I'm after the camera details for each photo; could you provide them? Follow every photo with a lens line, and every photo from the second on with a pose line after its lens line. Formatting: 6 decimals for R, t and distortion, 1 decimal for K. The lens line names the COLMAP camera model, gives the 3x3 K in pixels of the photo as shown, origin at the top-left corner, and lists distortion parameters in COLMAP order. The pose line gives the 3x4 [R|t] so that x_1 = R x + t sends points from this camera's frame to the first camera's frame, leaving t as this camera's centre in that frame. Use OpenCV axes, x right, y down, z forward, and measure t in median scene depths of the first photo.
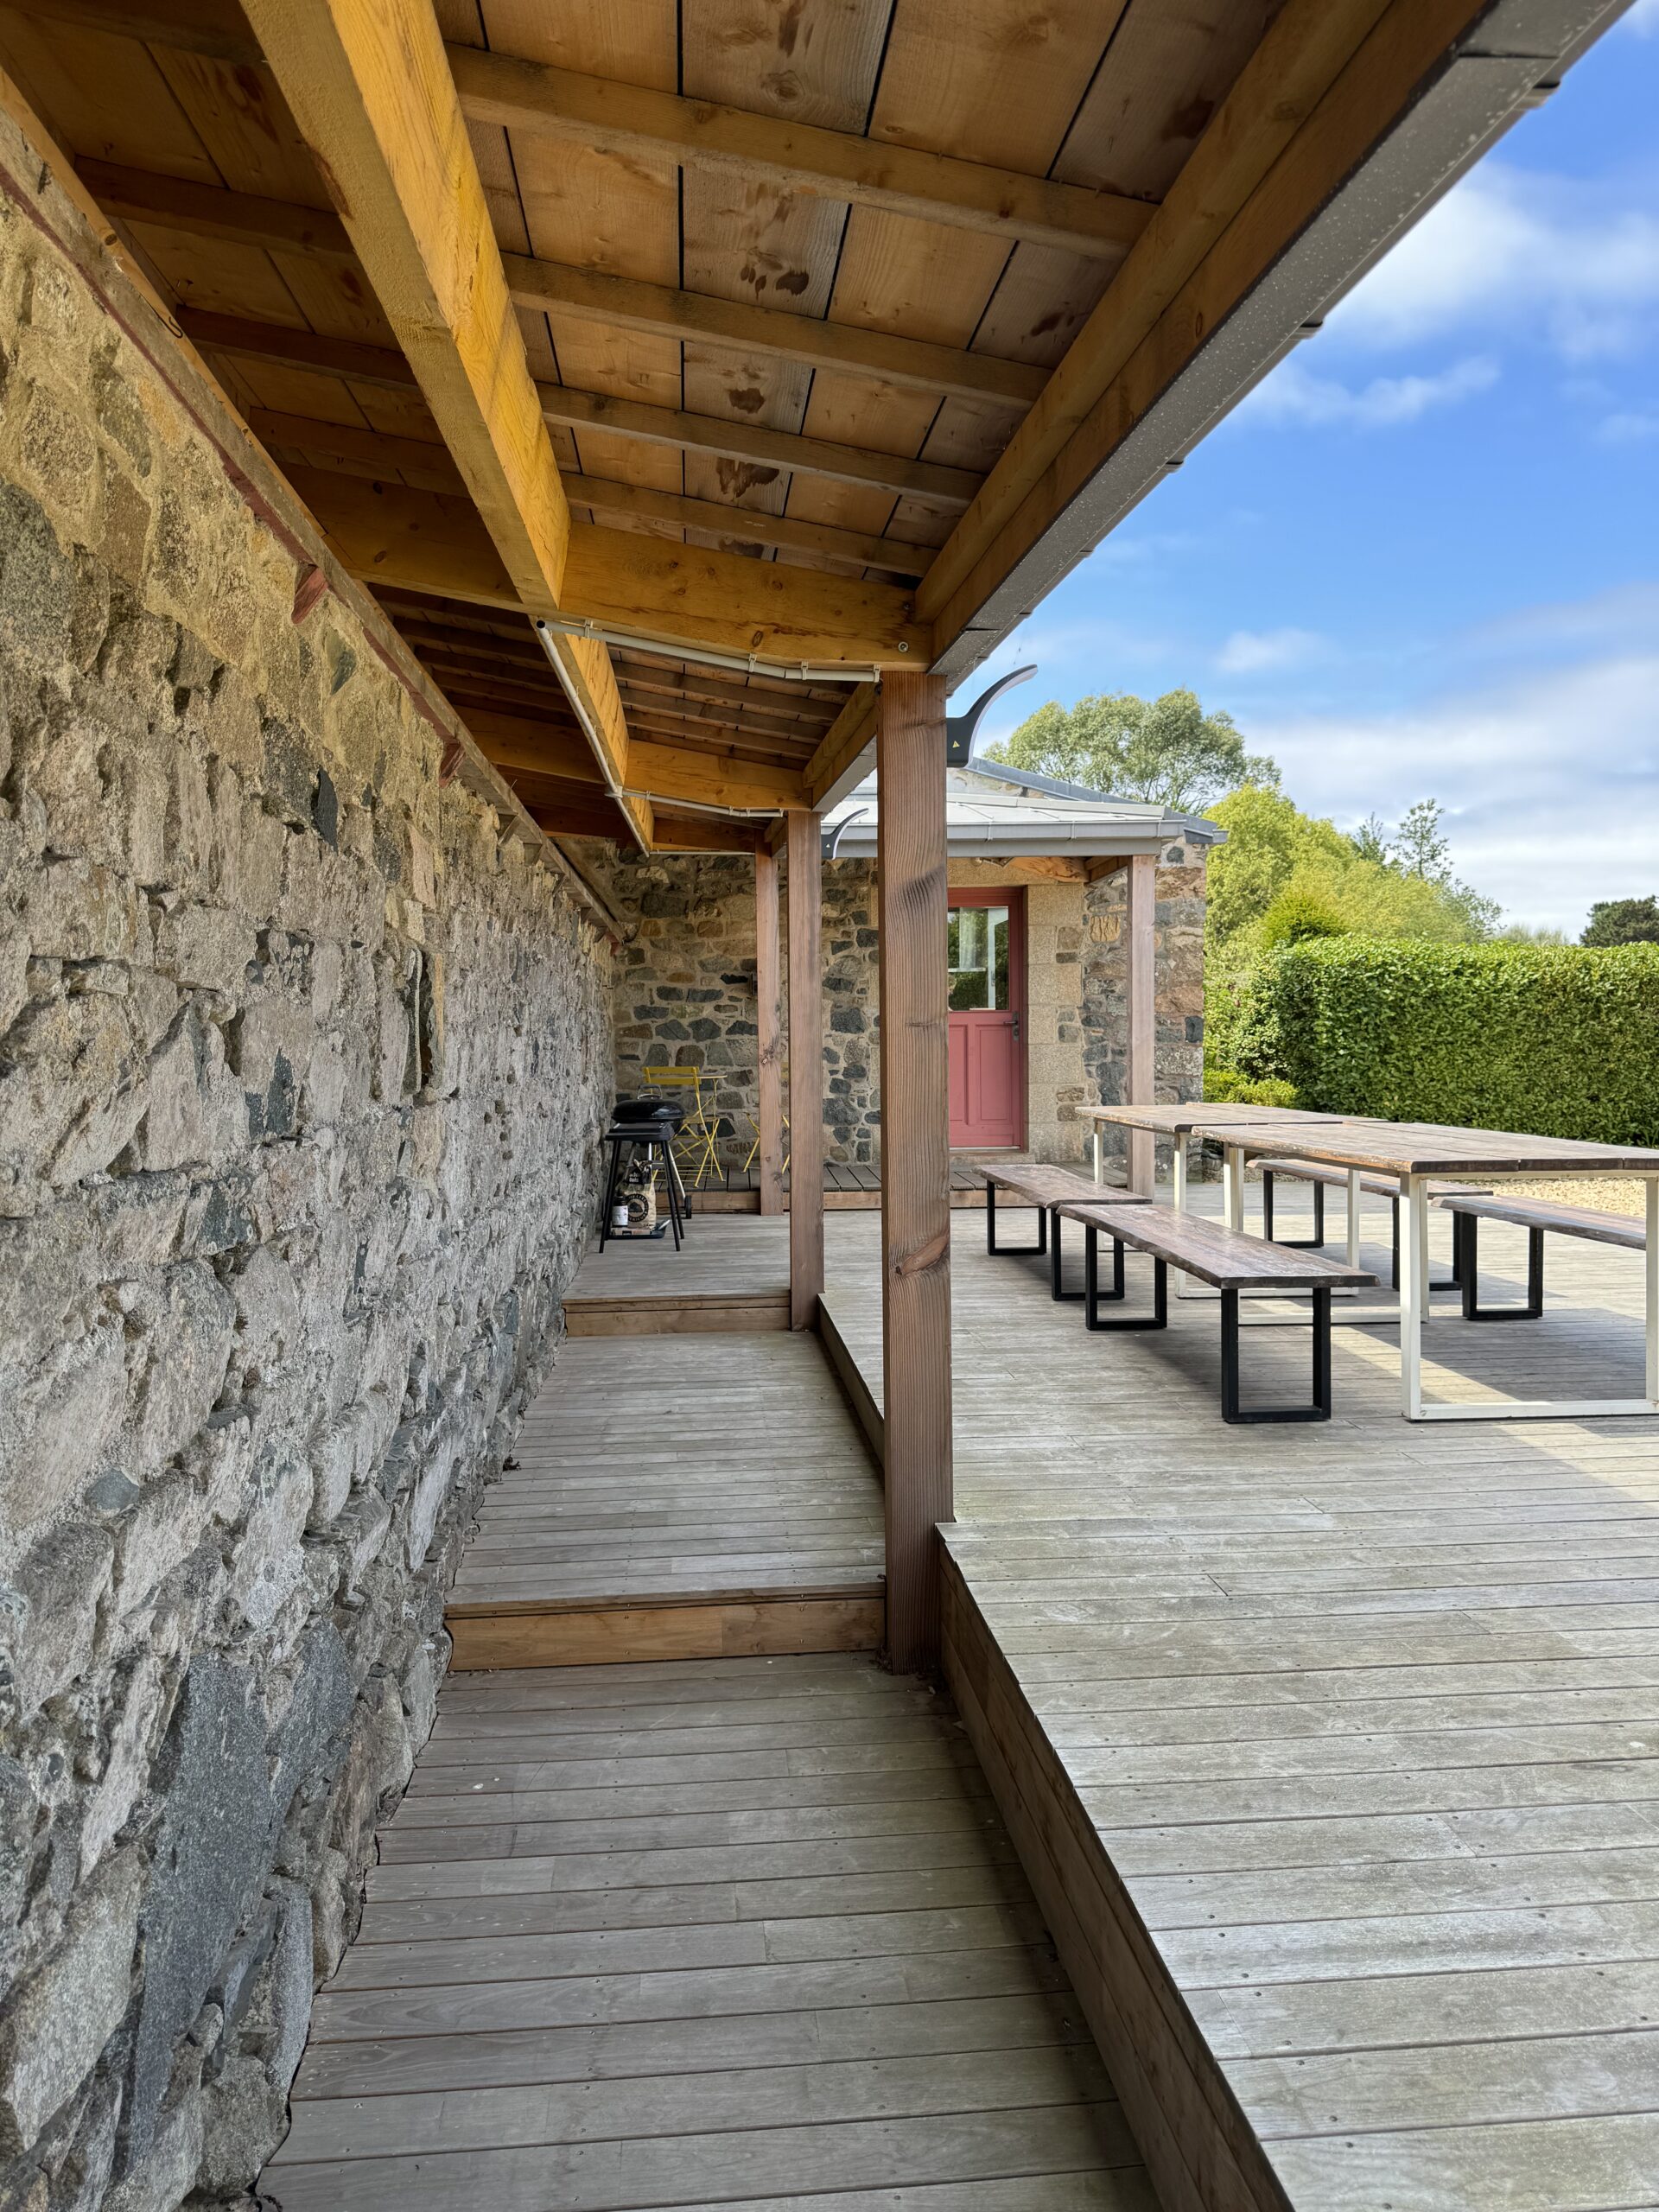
lens RADIAL K [[1545.3, 0, 829.5], [0, 1545.3, 1106.0], [0, 0, 1]] dist [0.062672, -0.054400]
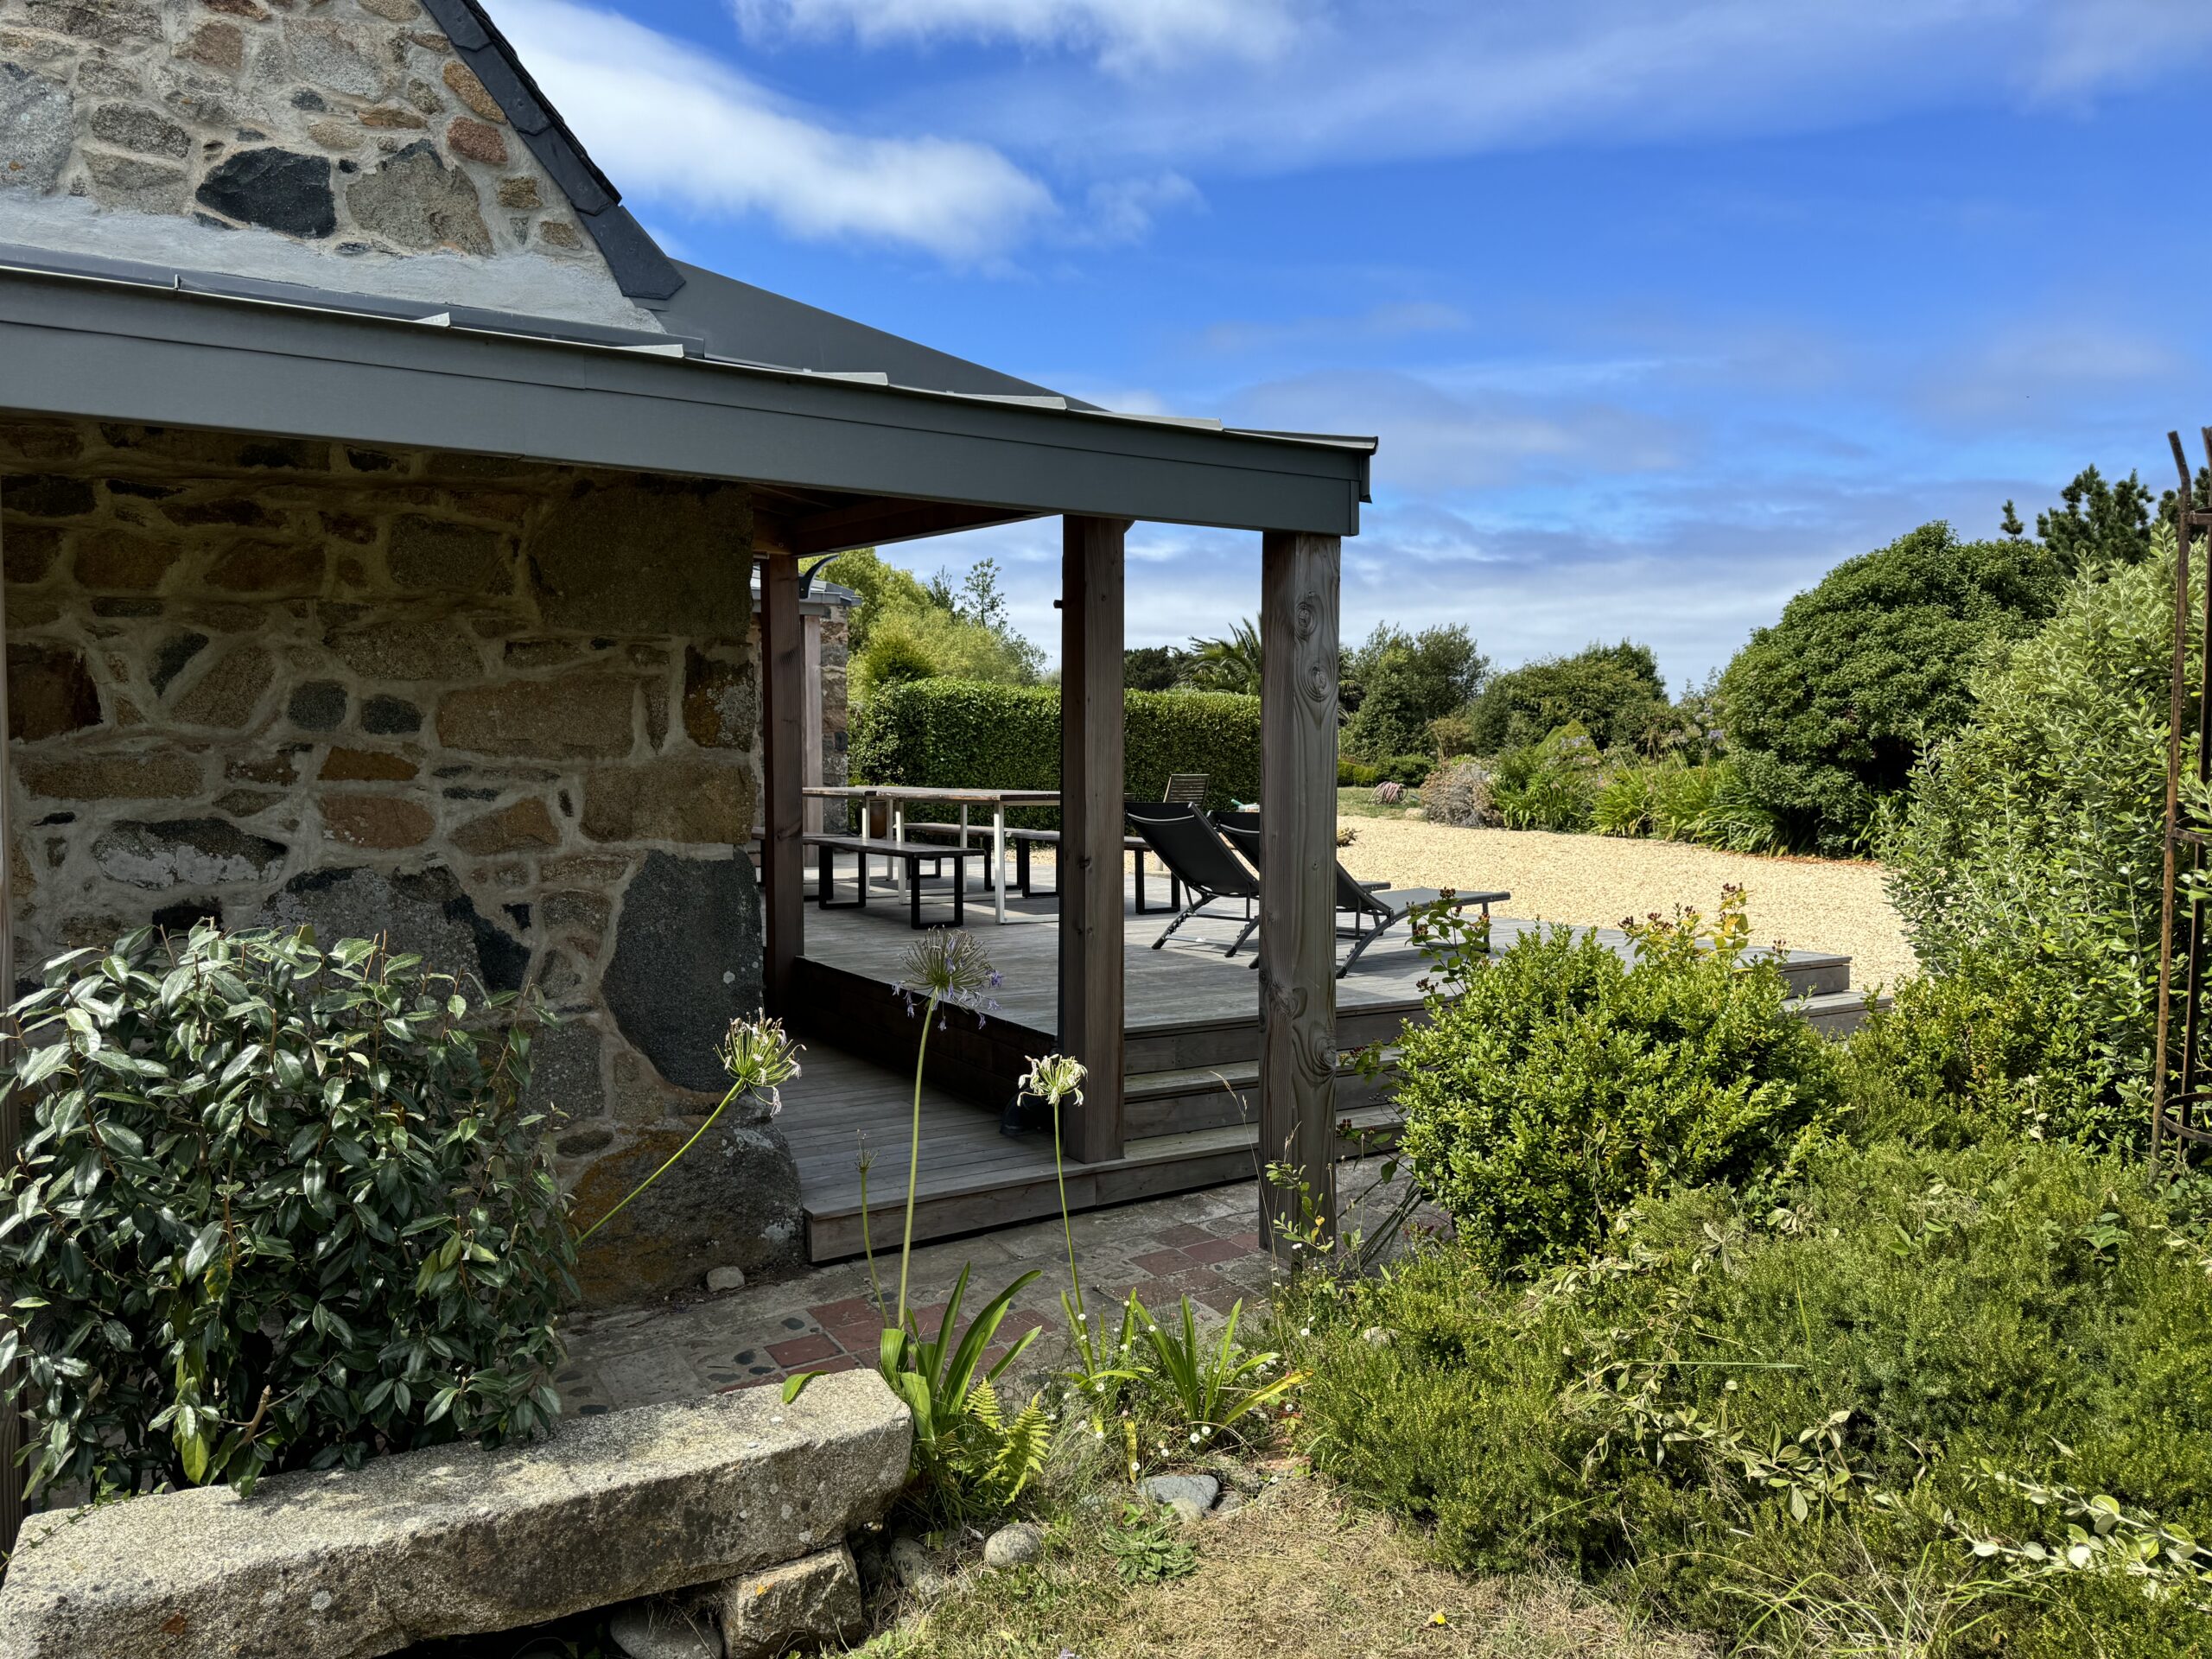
lens RADIAL K [[1545.3, 0, 1106.0], [0, 1545.3, 829.5], [0, 0, 1]] dist [0.062672, -0.054400]
pose [[0.903366, -0.008161, 0.428792, -0.067693], [0.009077, 0.999959, -0.000090, 0.014783], [-0.428774, 0.003973, 0.903403, -0.162257]]
